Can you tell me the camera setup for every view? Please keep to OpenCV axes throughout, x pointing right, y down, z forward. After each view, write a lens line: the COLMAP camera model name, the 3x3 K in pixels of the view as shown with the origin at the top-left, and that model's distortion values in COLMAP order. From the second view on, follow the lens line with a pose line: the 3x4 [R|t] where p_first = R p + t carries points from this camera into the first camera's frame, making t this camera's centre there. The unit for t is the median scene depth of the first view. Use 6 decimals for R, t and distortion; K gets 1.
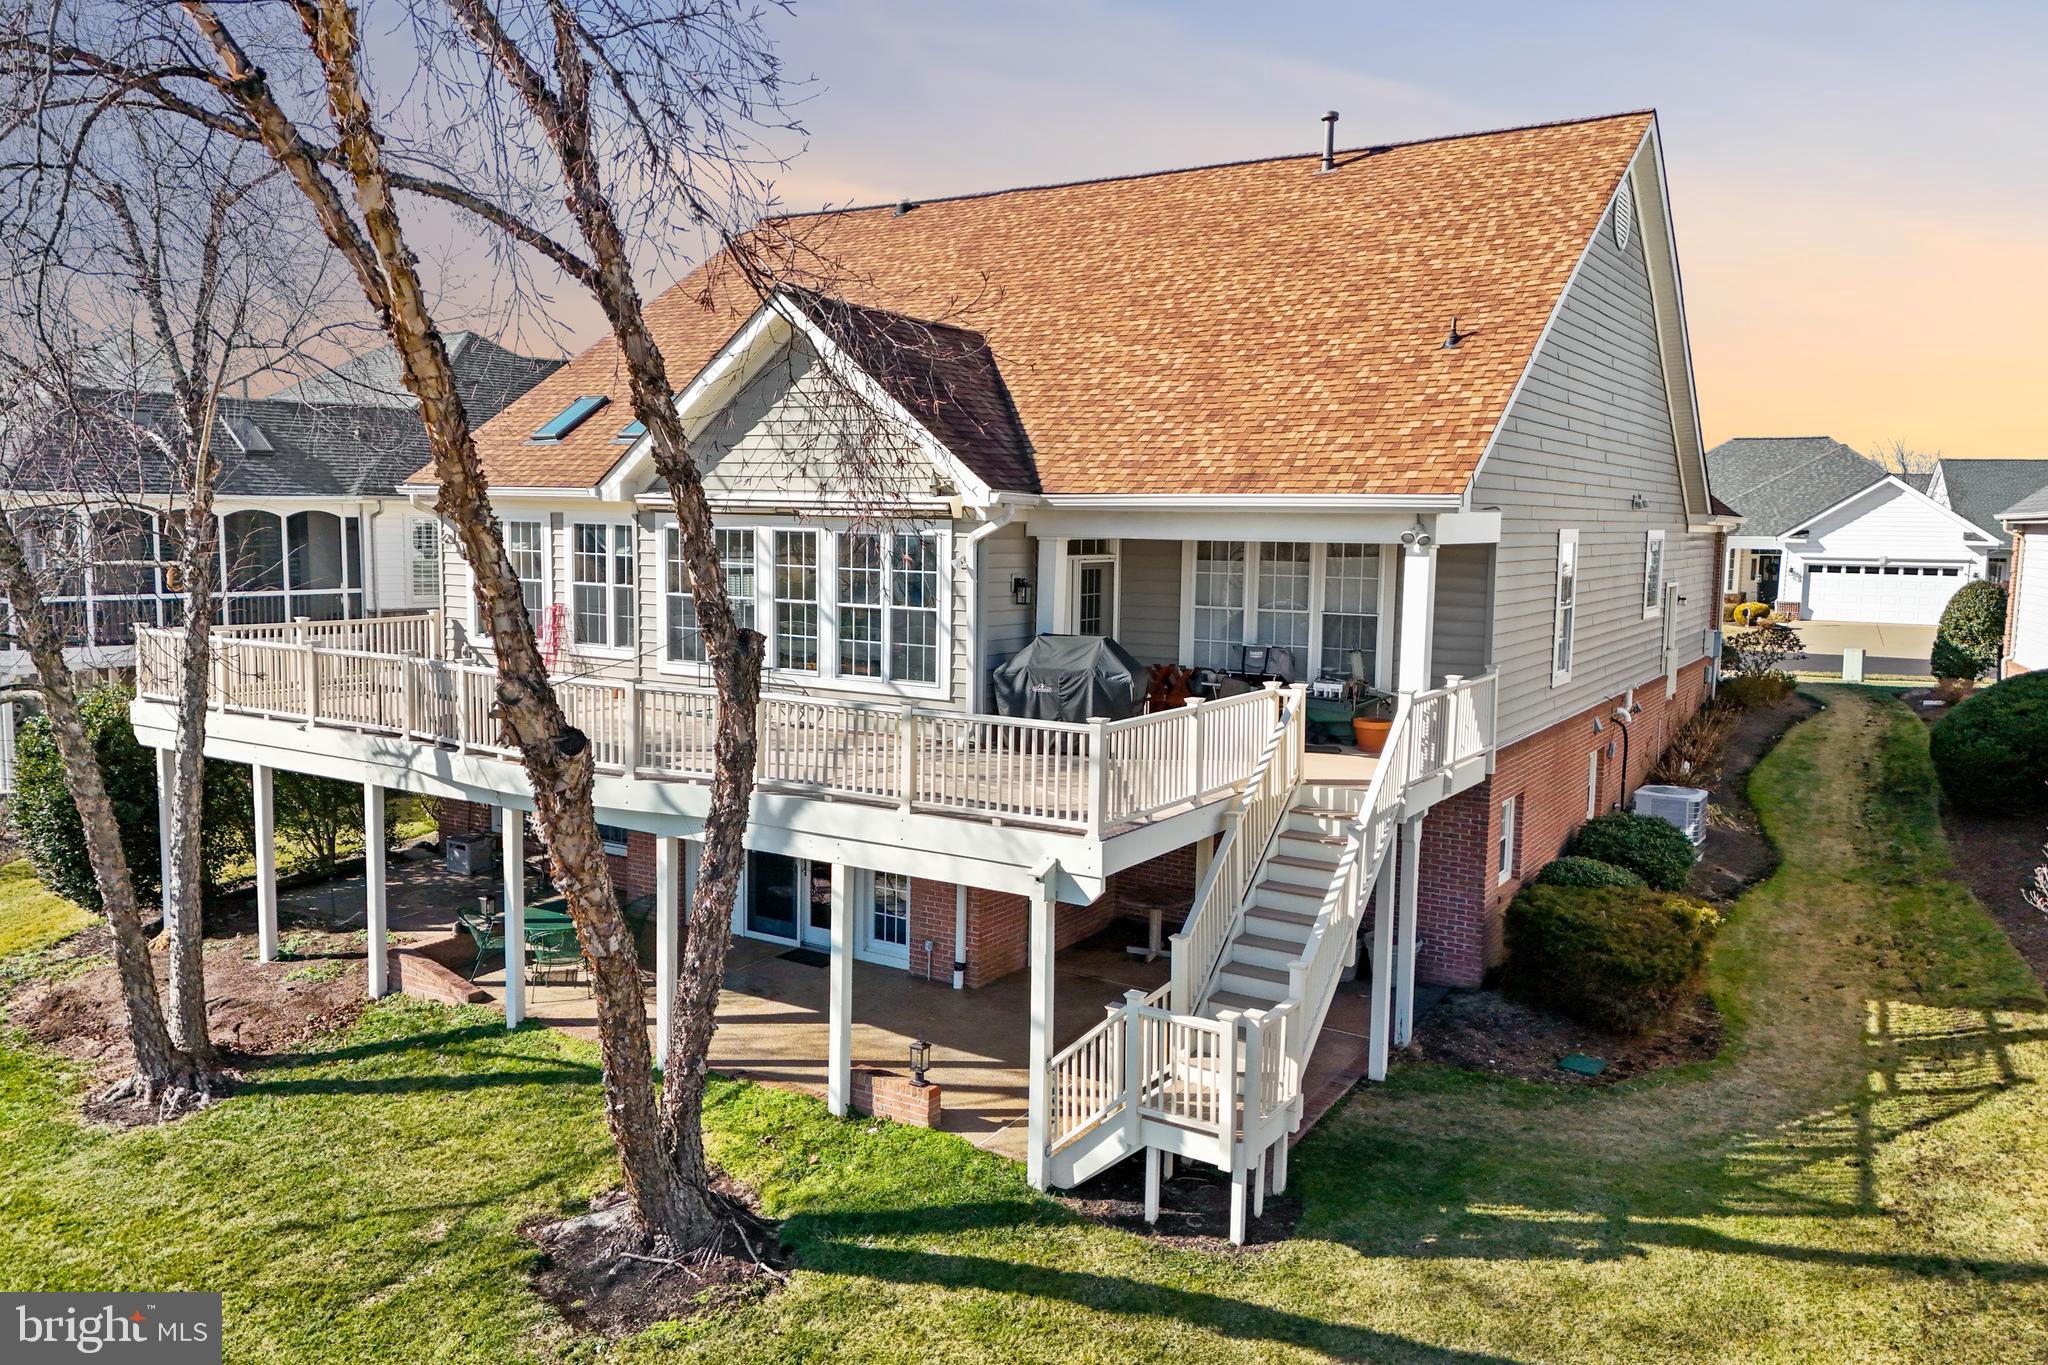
lens RADIAL K [[1508.0, 0, 1024.0], [0, 1508.0, 682.5], [0, 0, 1]] dist [0.076383, -0.072732]
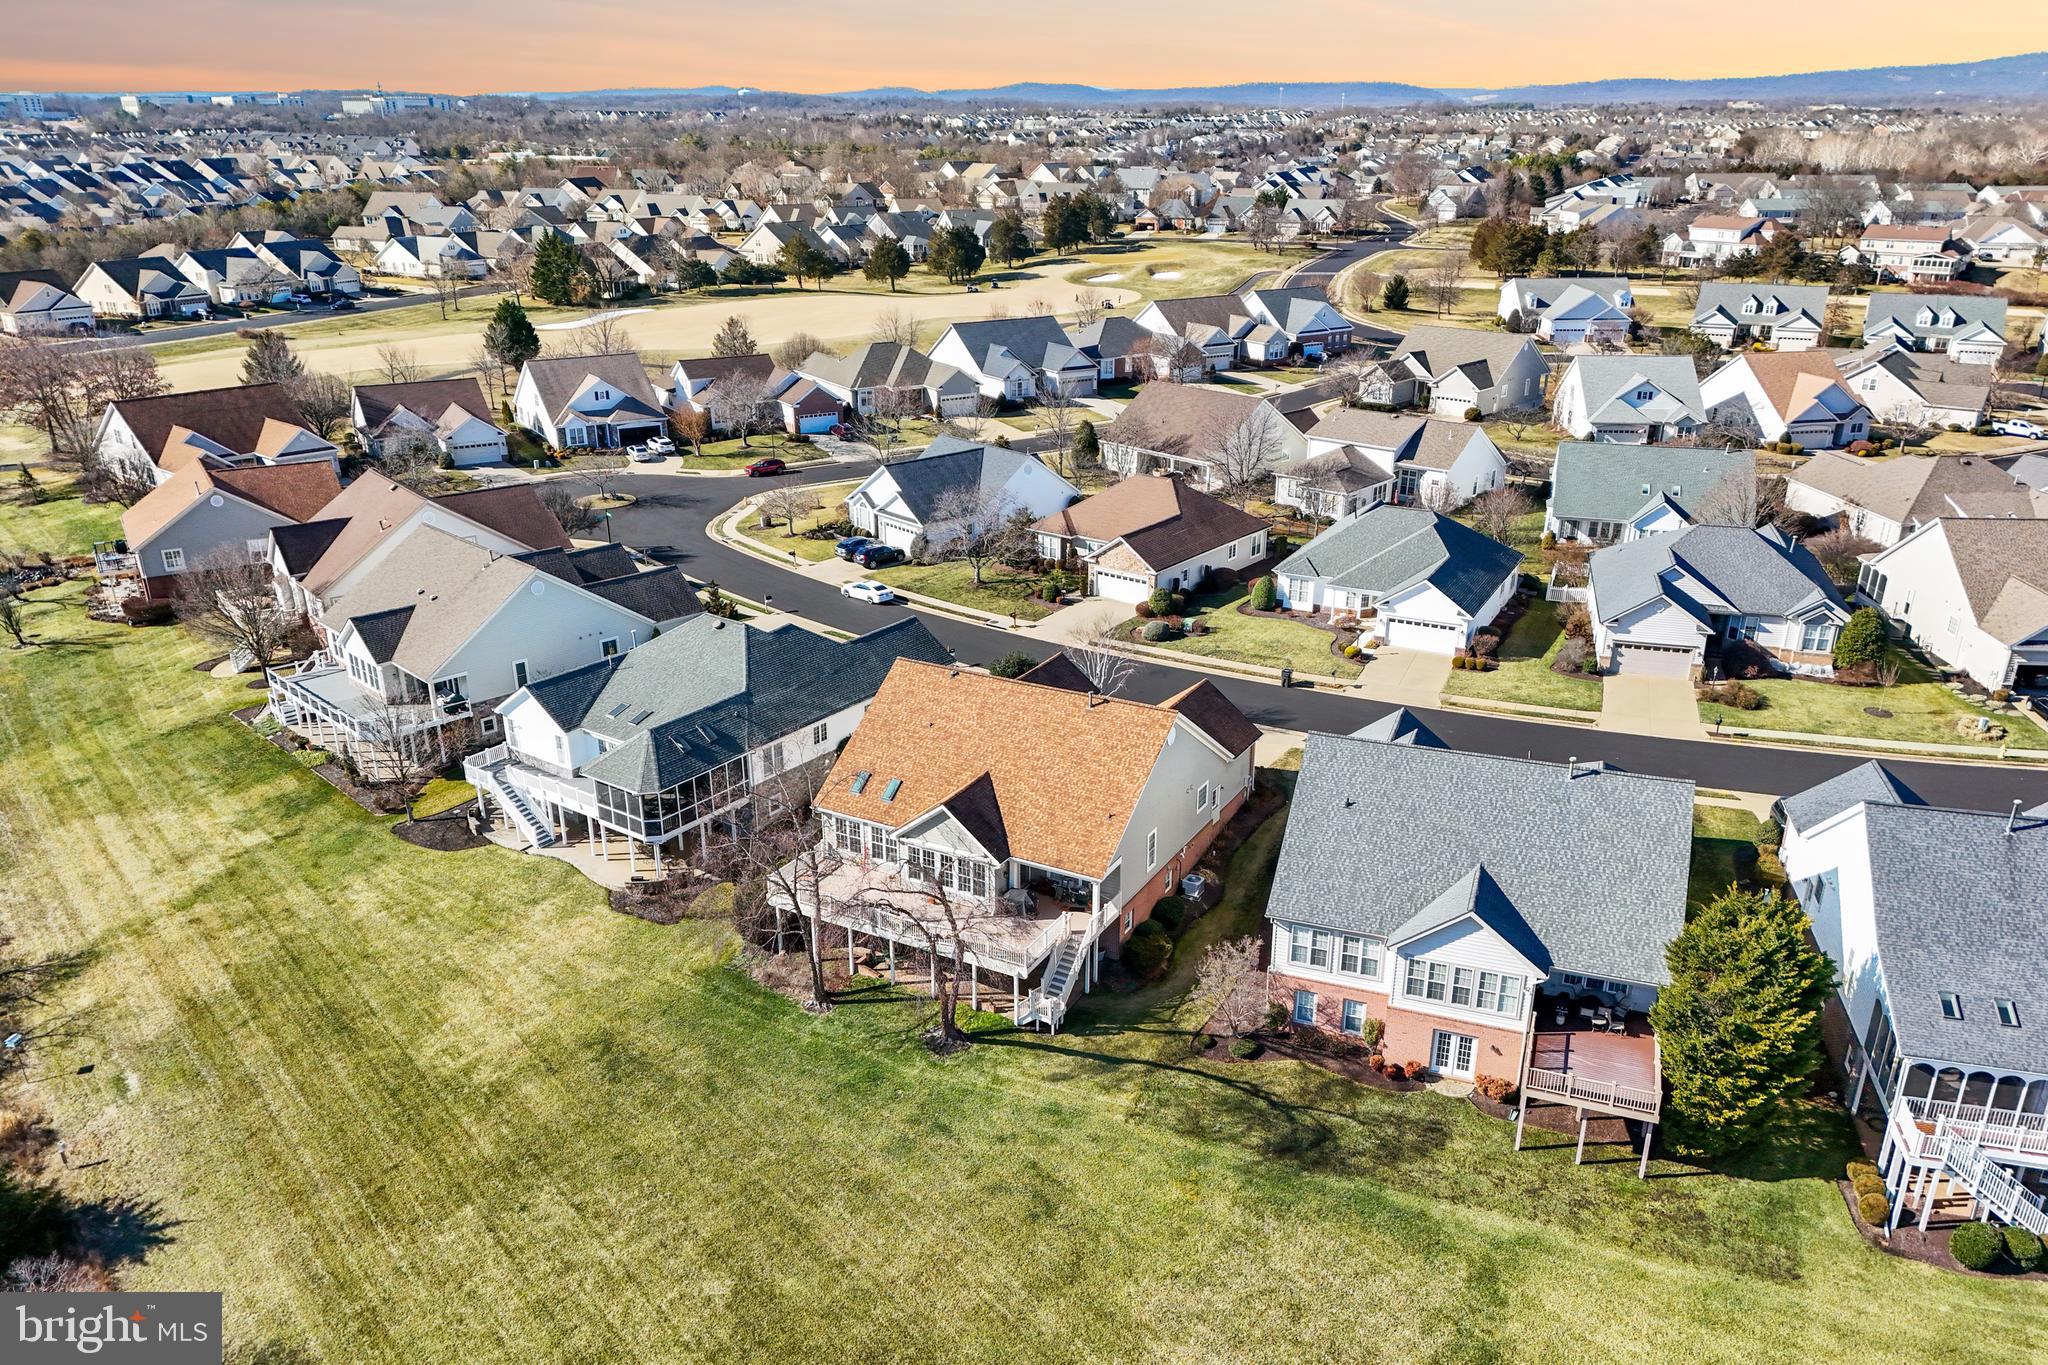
lens RADIAL K [[1500.3, 0, 1023.2], [0, 1500.3, 742.5], [0, 0, 1]] dist [0.075330, -0.086361]
pose [[0.998405, -0.039116, 0.040714, -0.114899], [0.026057, 0.958964, 0.282328, -1.688969], [-0.050087, -0.280817, 0.958454, -3.028079]]
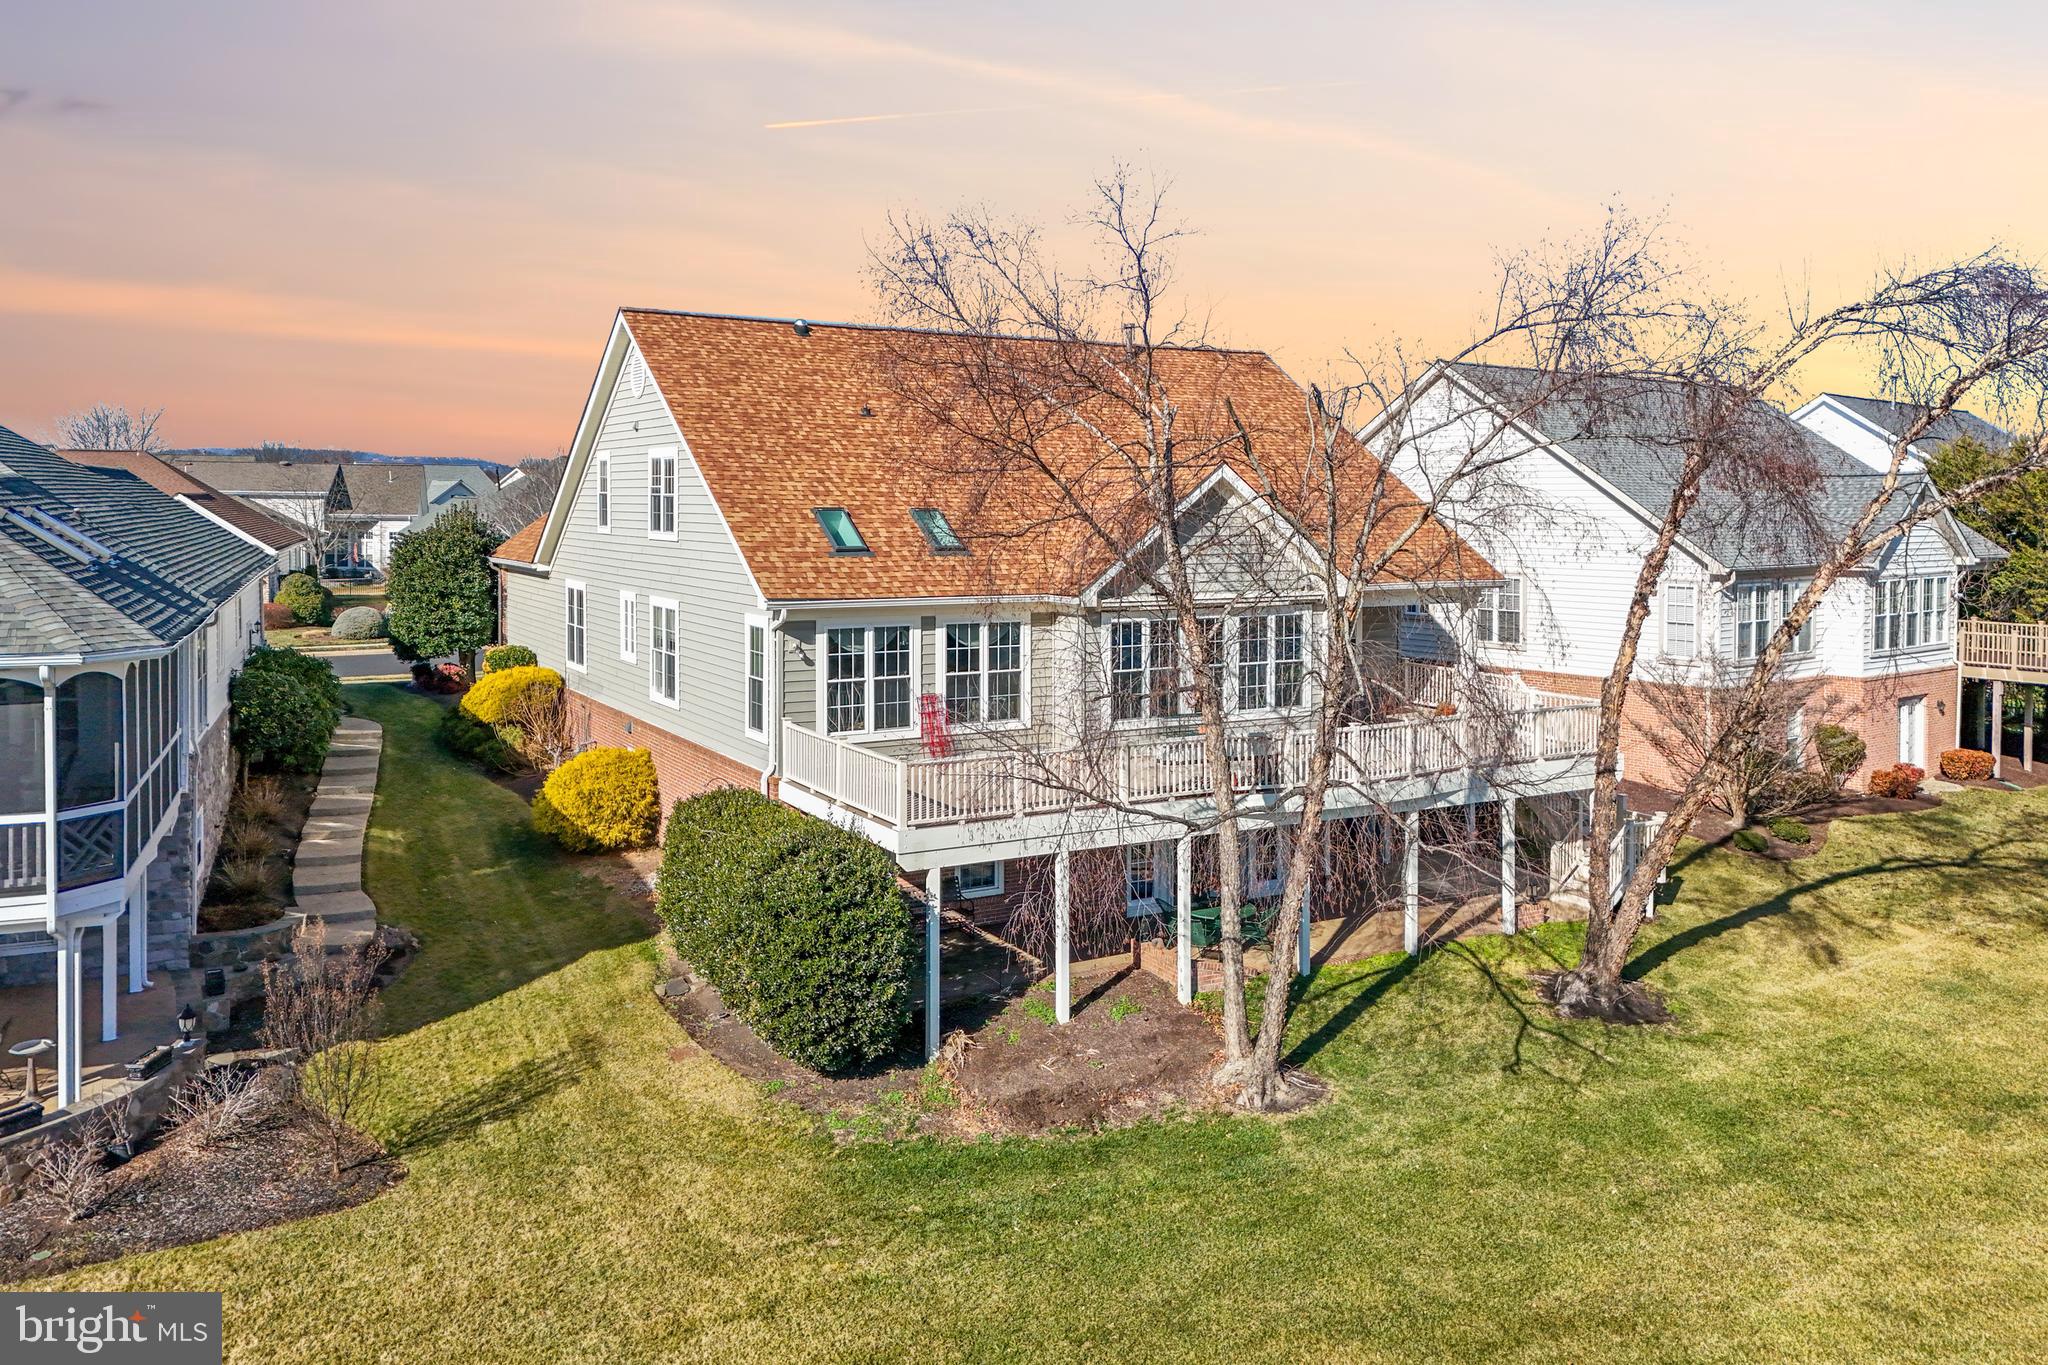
lens RADIAL K [[1562.7, 0, 1017.1], [0, 1562.7, 550.0], [0, 0, 1]] dist [0.032605, -0.003065]
pose [[0.468320, -0.042000, 0.882560, -1.827365], [0.101470, 0.994817, -0.006502, -0.202283], [-0.877713, 0.092599, 0.470155, 0.515131]]
